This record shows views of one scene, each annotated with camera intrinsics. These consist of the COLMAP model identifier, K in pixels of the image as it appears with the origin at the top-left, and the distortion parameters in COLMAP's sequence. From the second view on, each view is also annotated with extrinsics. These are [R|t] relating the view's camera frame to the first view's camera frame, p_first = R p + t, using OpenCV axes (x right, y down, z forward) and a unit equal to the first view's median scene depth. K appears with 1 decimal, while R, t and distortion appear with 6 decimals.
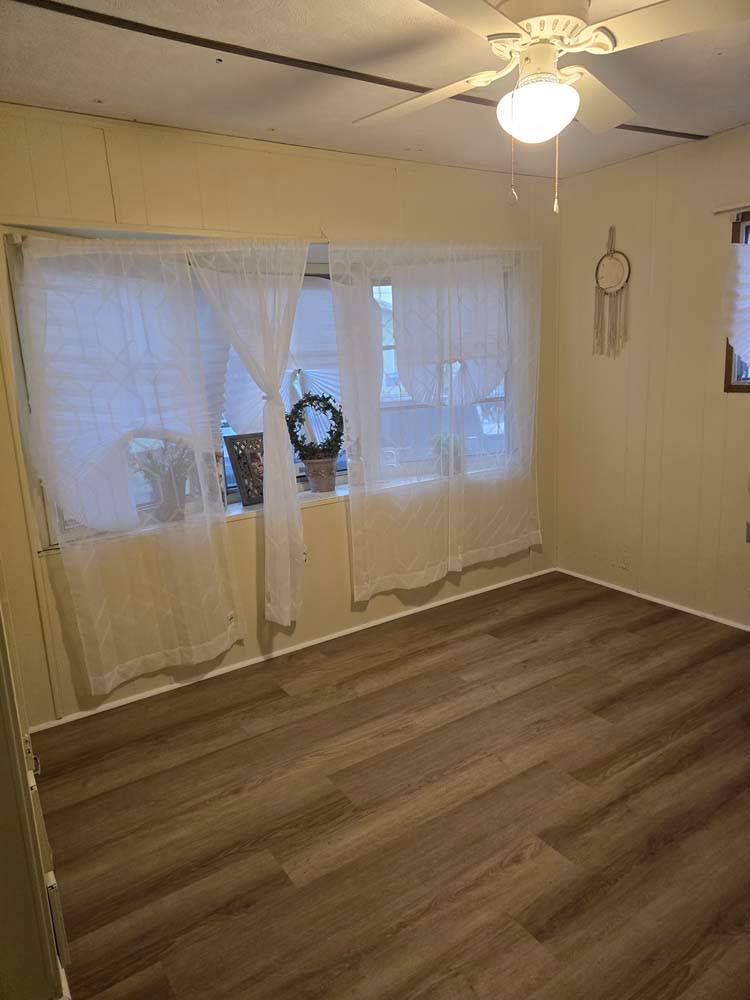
lens RADIAL K [[683.0, 0, 372.9], [0, 683.0, 500.5], [0, 0, 1]] dist [-0.000825, -0.003047]
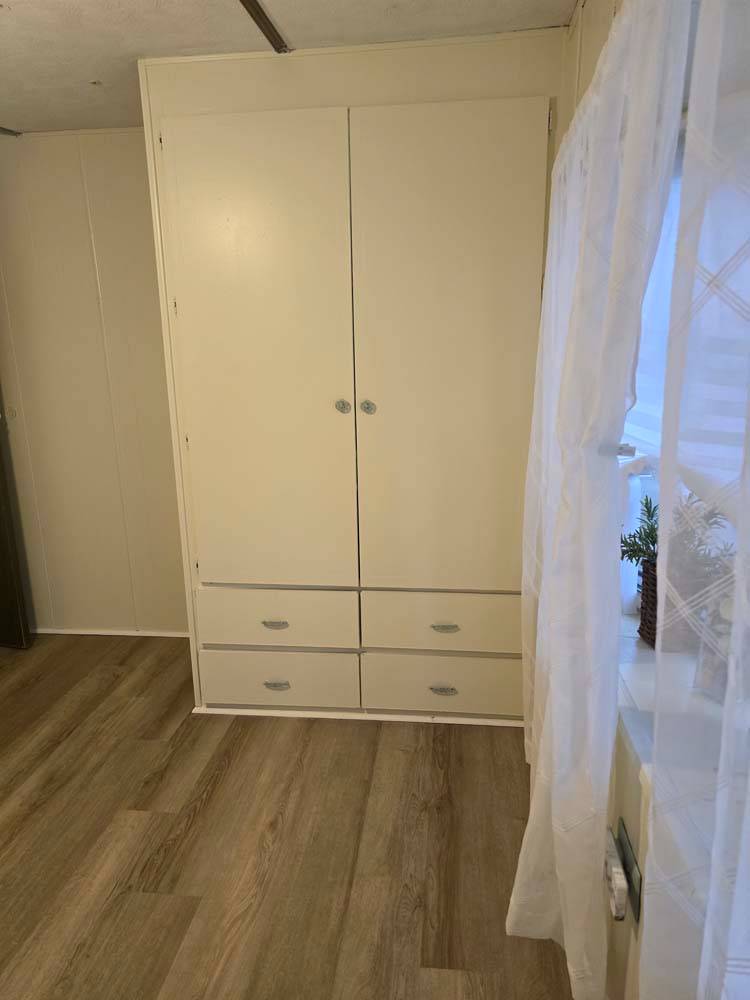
lens RADIAL K [[683.0, 0, 372.6], [0, 683.0, 499.4], [0, 0, 1]] dist [-0.000825, -0.003047]
pose [[-0.645213, 0.230108, -0.728526, 0.276665], [-0.120274, 0.911082, 0.394289, -0.340305], [0.754476, 0.342023, -0.560166, 1.499106]]
